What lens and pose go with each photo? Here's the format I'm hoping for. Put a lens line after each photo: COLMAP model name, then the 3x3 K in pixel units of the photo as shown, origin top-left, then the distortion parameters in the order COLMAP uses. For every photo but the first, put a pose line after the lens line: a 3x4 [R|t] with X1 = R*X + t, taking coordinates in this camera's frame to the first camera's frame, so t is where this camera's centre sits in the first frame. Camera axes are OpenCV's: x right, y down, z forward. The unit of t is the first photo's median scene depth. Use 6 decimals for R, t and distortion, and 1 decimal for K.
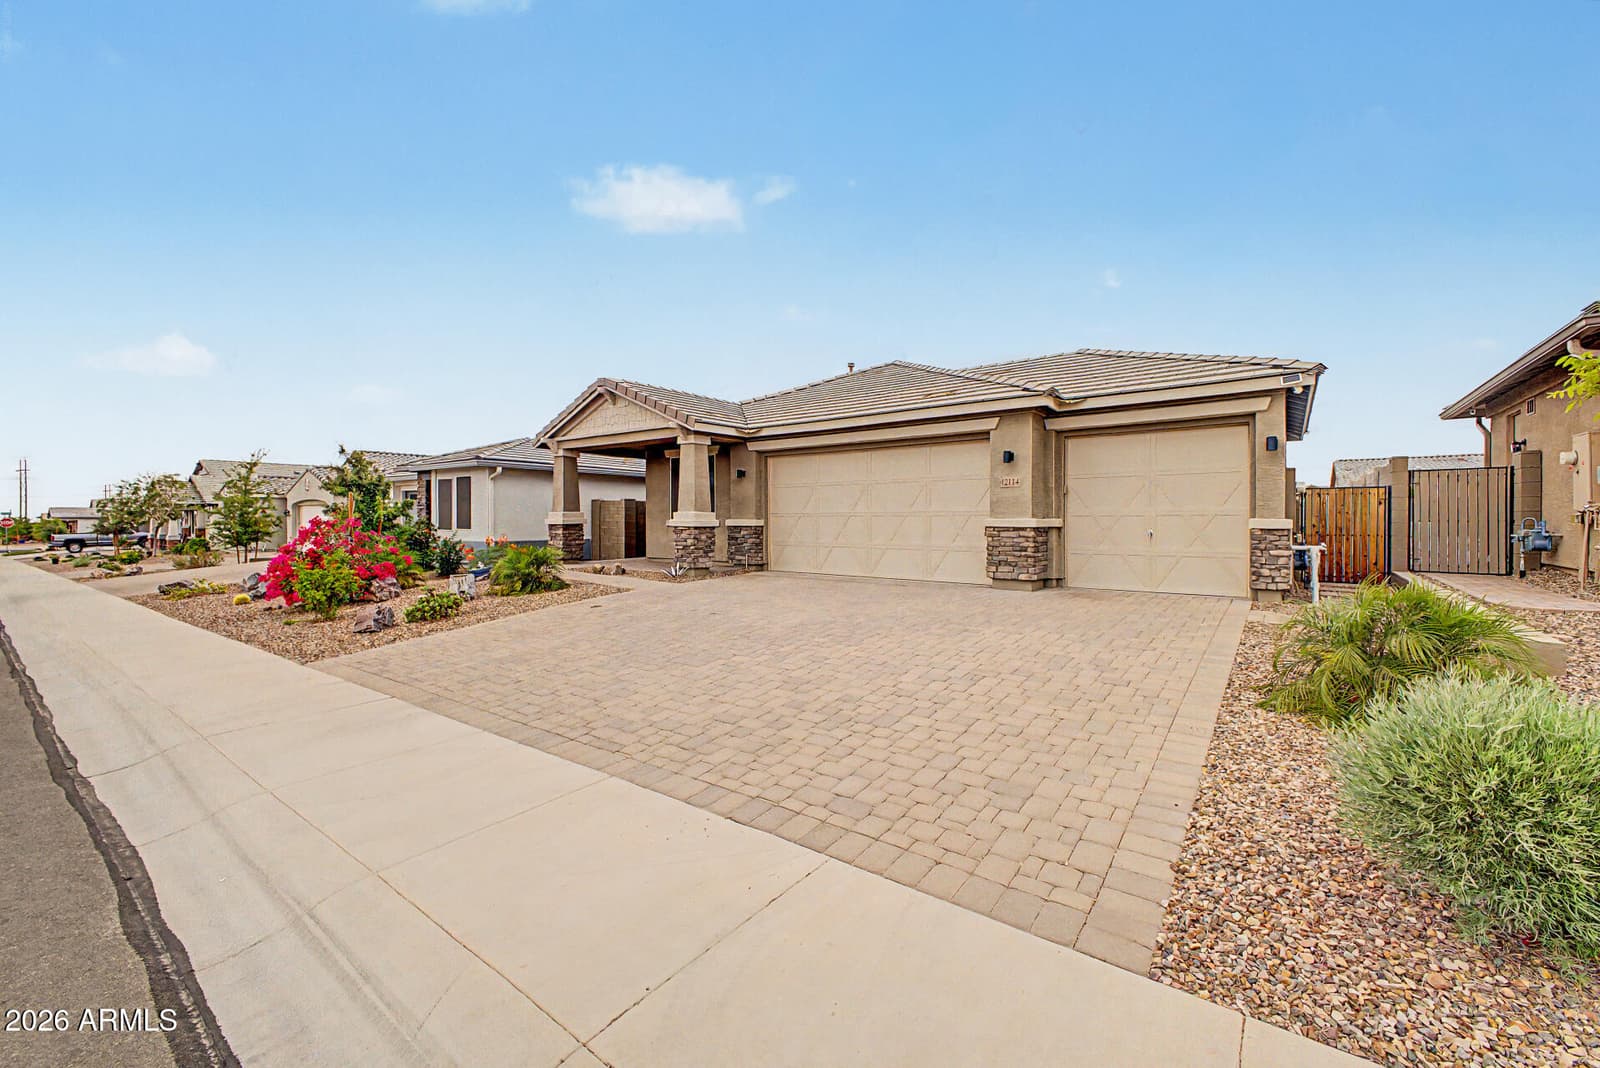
lens RADIAL K [[620.0, 0, 800.0], [0, 620.0, 534.0], [0, 0, 1]] dist [-0.000167, -0.000011]
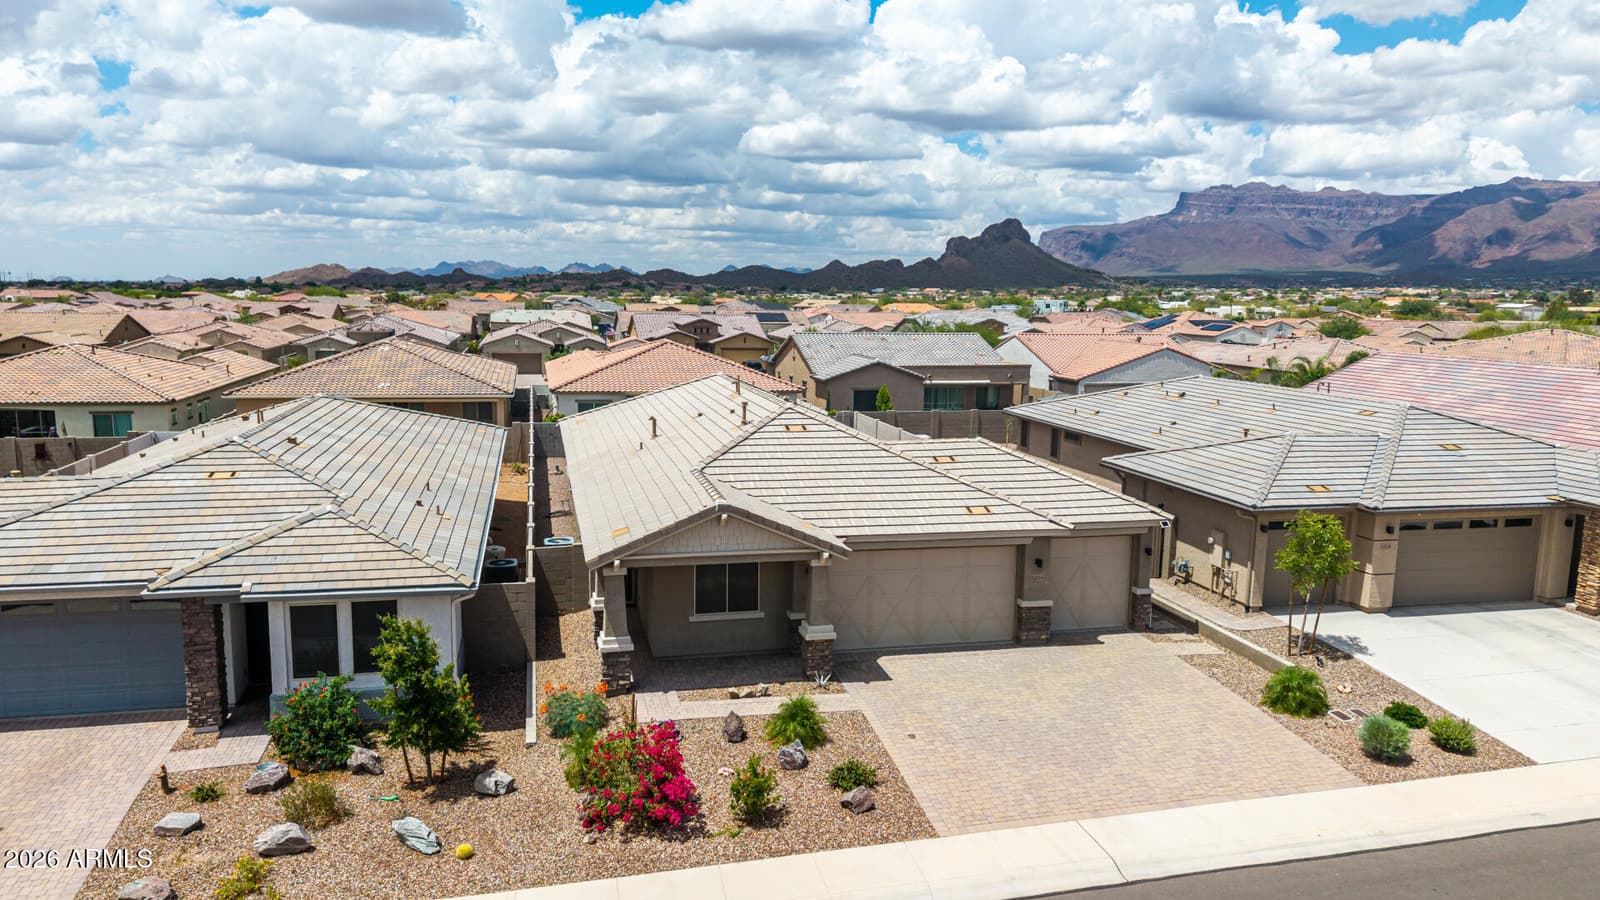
lens RADIAL K [[1104.0, 0, 800.0], [0, 1104.0, 450.0], [0, 0, 1]] dist [0.034275, -0.040366]
pose [[0.622198, -0.102304, 0.776147, -4.147211], [-0.008006, 0.990541, 0.136981, -1.498648], [-0.782819, -0.091443, 0.615493, -0.391640]]
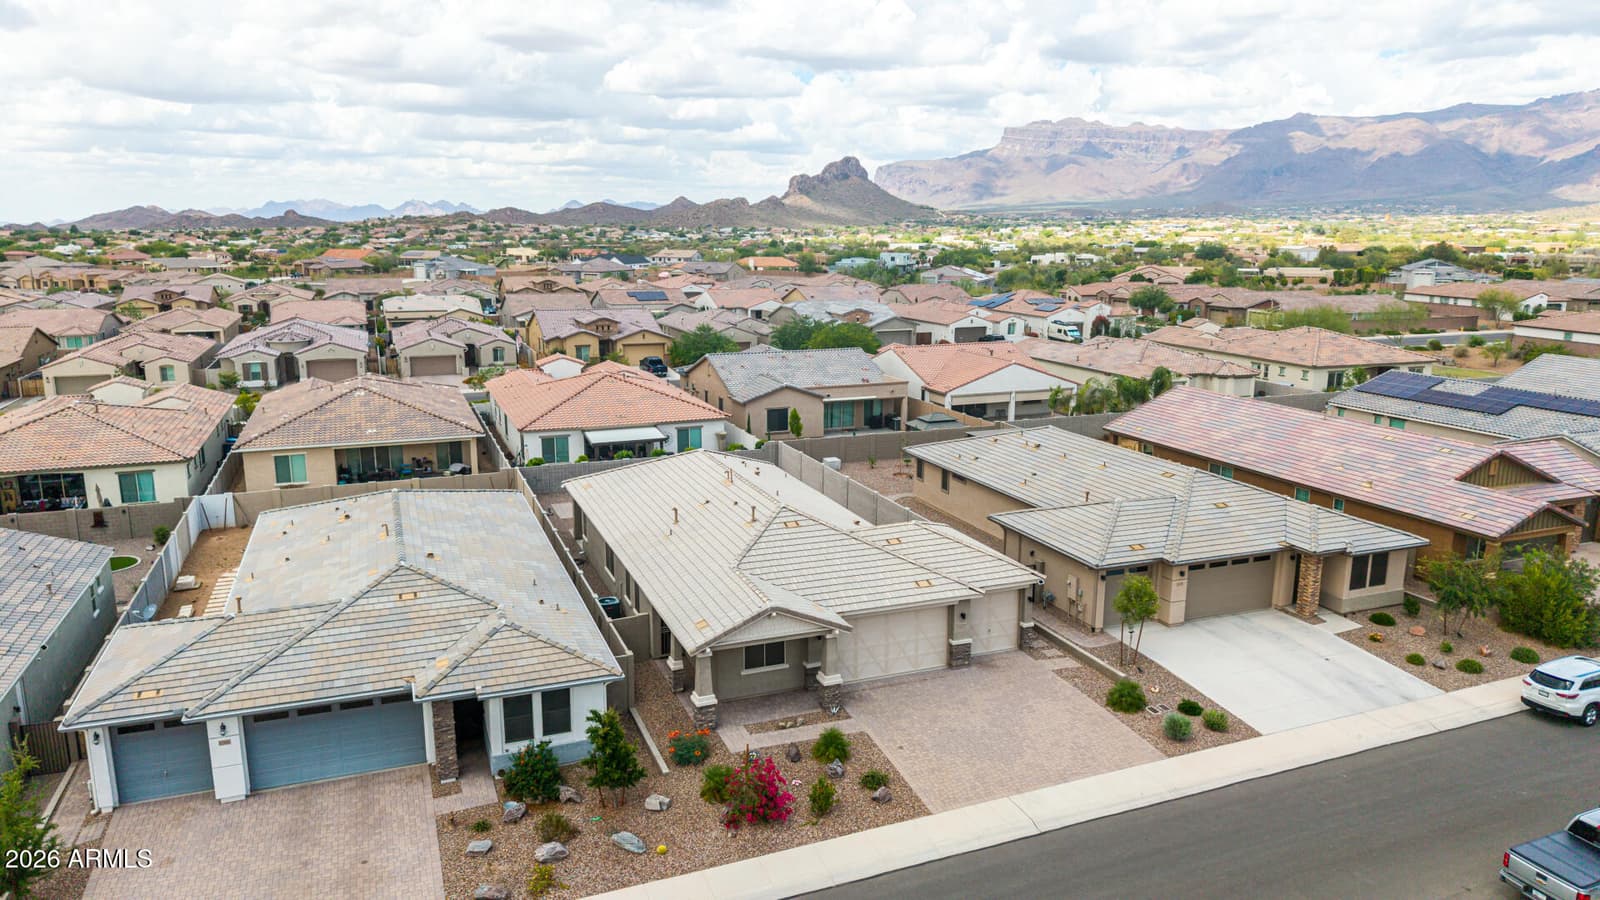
lens RADIAL K [[1065.6, 0, 800.0], [0, 1065.6, 450.0], [0, 0, 1]] dist [0.037533, -0.042887]
pose [[0.506202, -0.176469, 0.844167, -6.308760], [0.006772, 0.979624, 0.200725, -2.996578], [-0.862388, -0.095890, 0.497083, -0.787538]]
